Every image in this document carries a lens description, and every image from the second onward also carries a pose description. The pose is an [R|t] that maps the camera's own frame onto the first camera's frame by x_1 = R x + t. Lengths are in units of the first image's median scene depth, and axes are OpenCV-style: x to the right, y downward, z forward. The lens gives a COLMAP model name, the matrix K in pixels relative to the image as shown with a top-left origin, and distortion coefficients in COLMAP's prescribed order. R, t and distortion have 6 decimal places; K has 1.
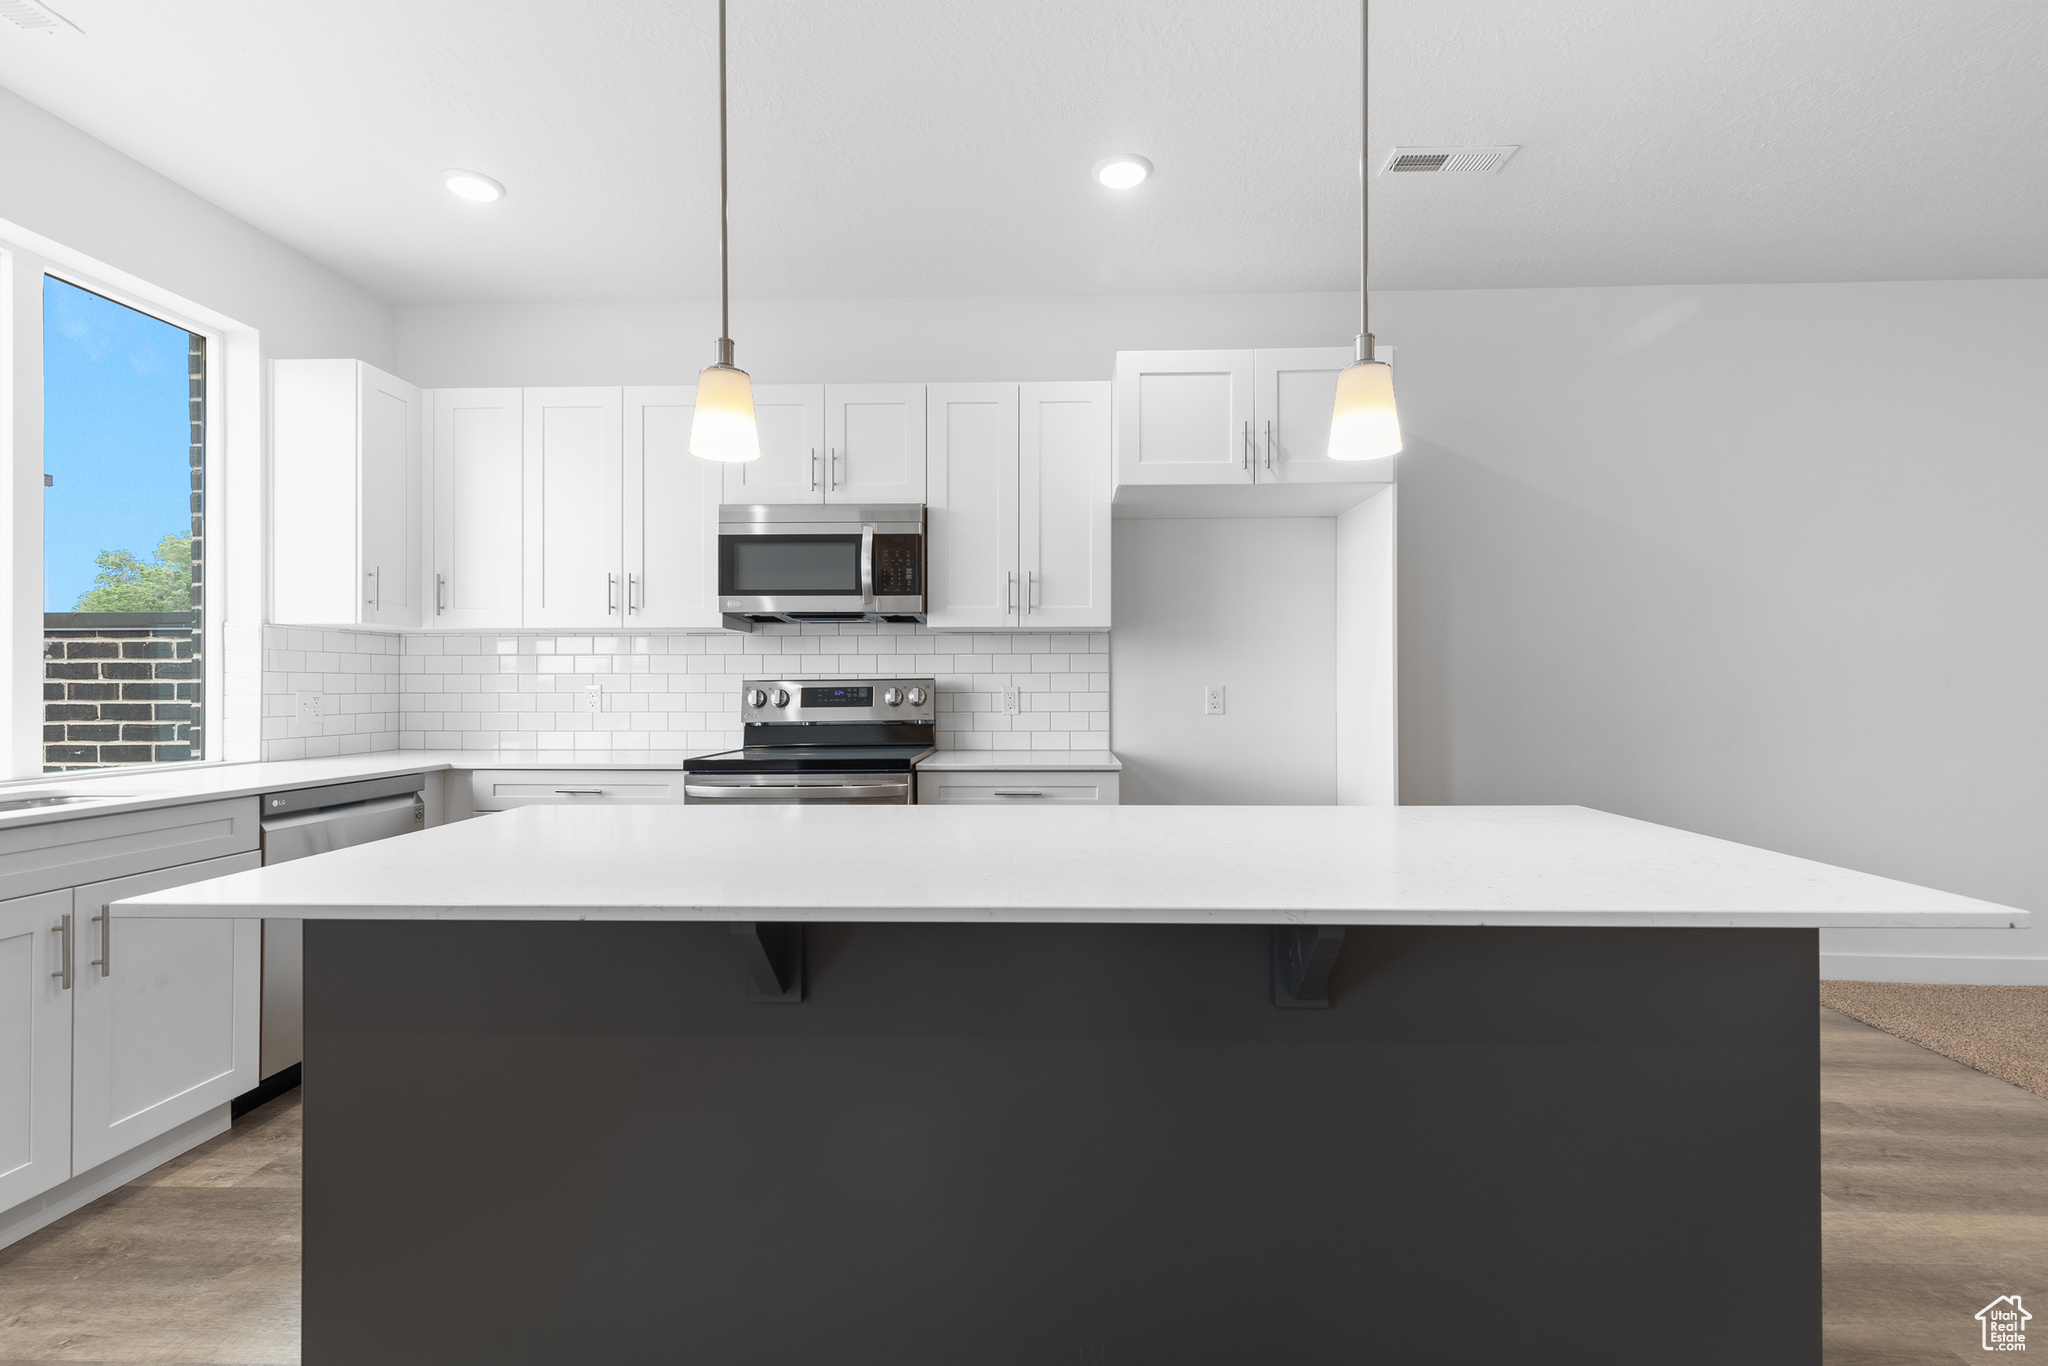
lens RADIAL K [[882.8, 0, 1031.6], [0, 882.8, 684.5], [0, 0, 1]] dist [0.000840, 0.000115]
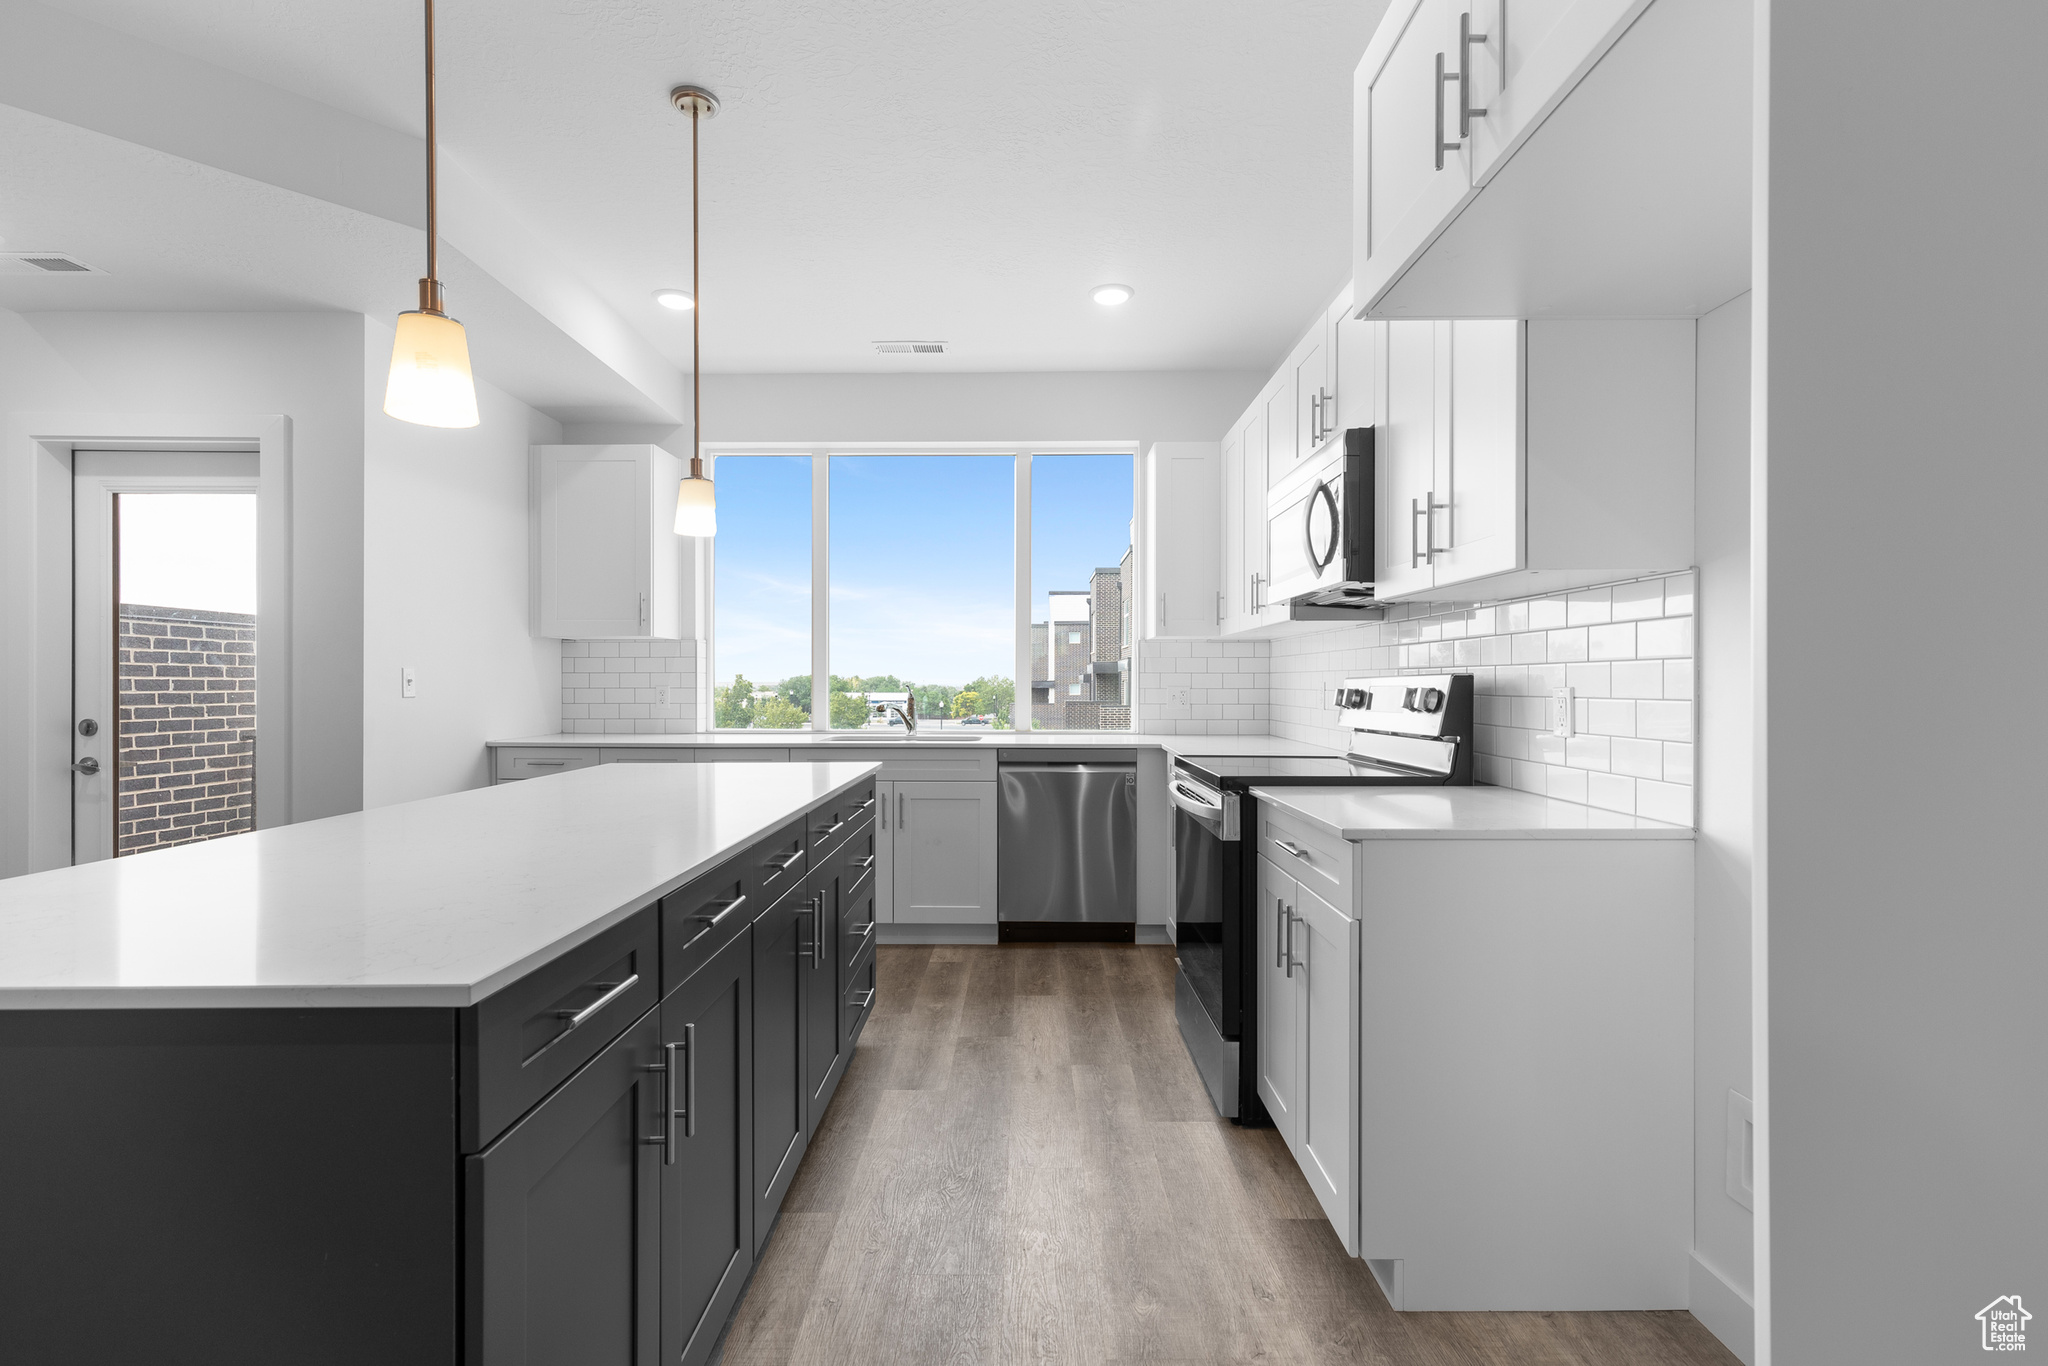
lens RADIAL K [[905.1, 0, 1028.7], [0, 905.1, 684.7], [0, 0, 1]] dist [0.000133, 0.000010]
pose [[0.036177, 0.004435, -0.999336, 0.588161], [0.004970, 0.999977, 0.004618, -0.003182], [0.999333, -0.005133, 0.036154, 0.708144]]
